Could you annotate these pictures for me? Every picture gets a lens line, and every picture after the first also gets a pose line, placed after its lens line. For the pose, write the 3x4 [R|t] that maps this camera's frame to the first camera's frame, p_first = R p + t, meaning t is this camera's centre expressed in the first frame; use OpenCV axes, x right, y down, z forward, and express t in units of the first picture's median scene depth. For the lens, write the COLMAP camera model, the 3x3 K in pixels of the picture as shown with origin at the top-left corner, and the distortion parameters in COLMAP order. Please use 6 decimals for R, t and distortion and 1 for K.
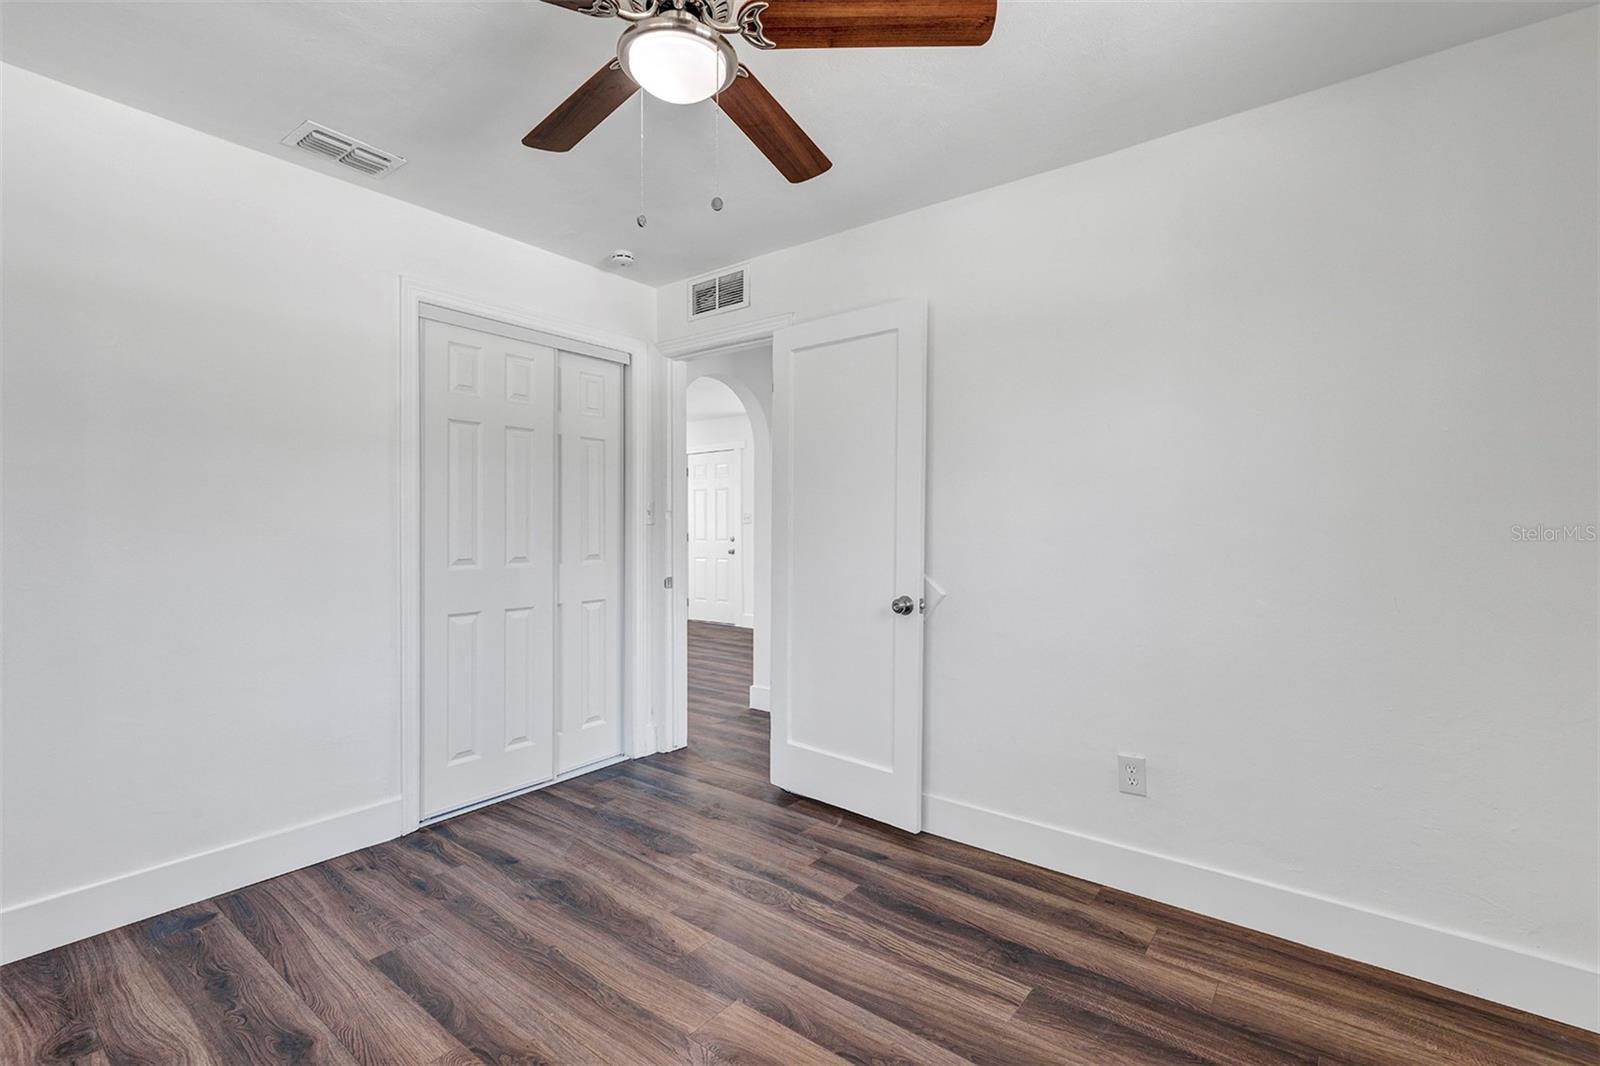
lens RADIAL K [[721.8, 0, 789.3], [0, 721.8, 531.0], [0, 0, 1]] dist [0.001679, 0.000667]
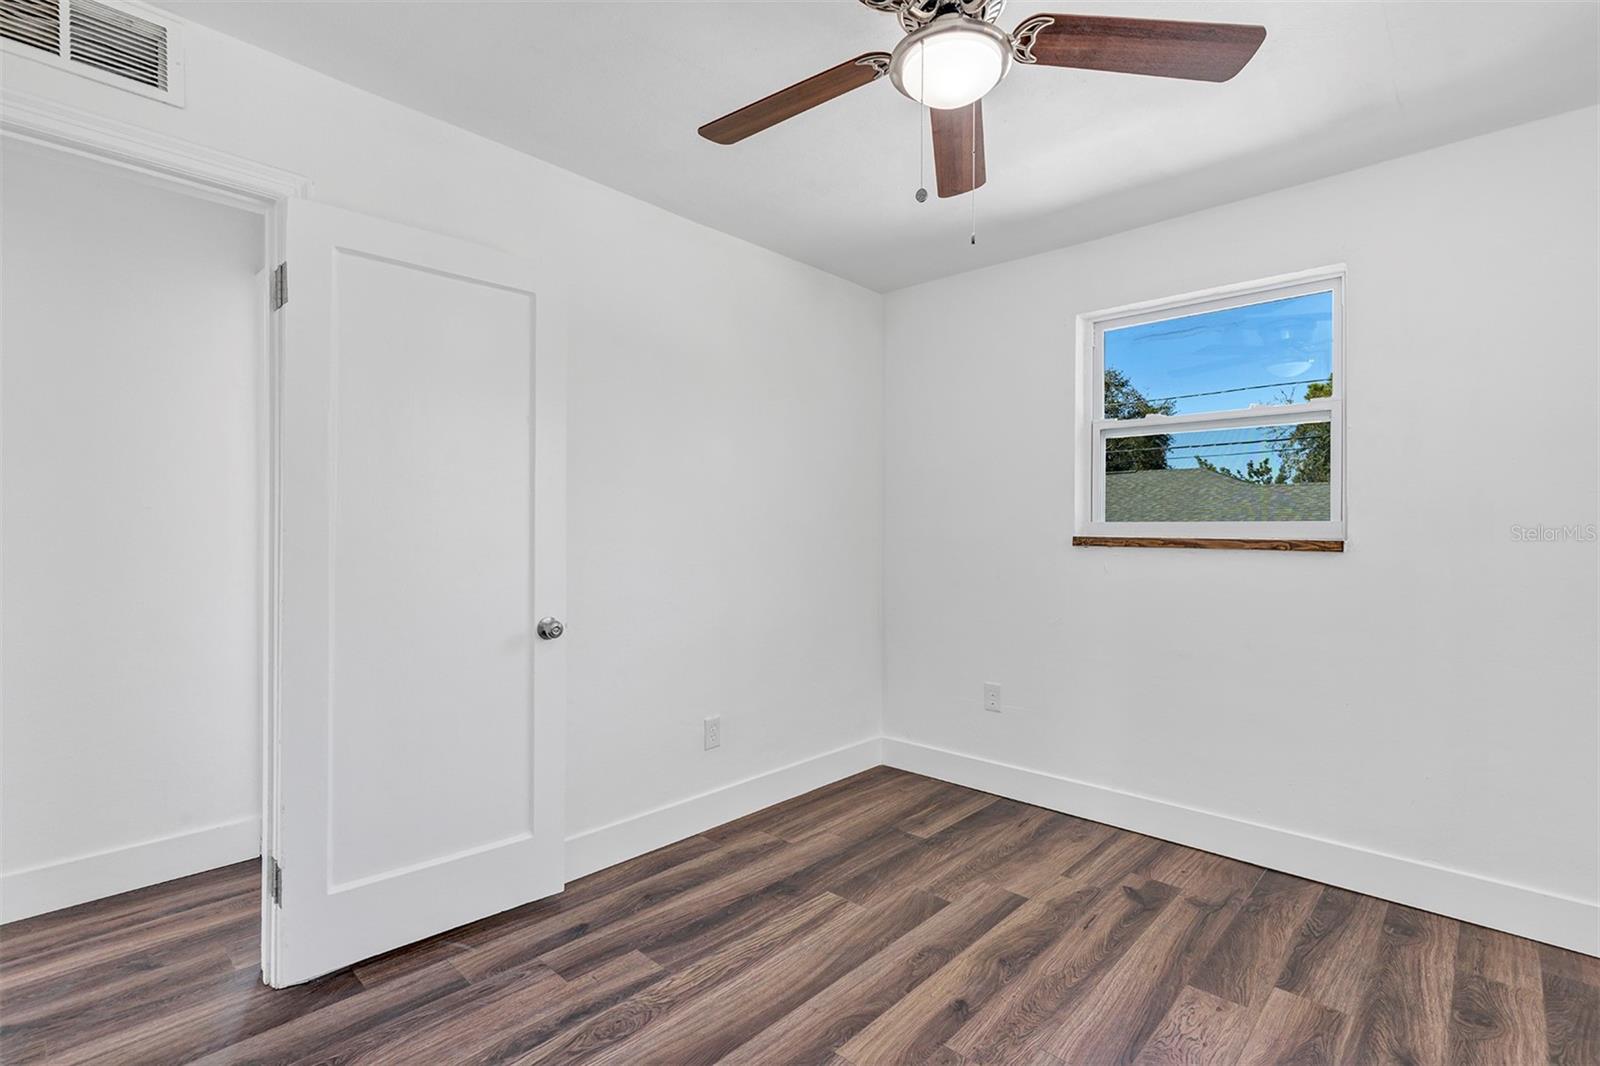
lens RADIAL K [[743.4, 0, 792.2], [0, 743.4, 531.9], [0, 0, 1]] dist [-0.003813, 0.005284]
pose [[0.089461, -0.006368, 0.995970, -0.806556], [0.005321, 0.999968, 0.005915, -0.015074], [-0.995976, 0.004771, 0.089492, 0.767376]]
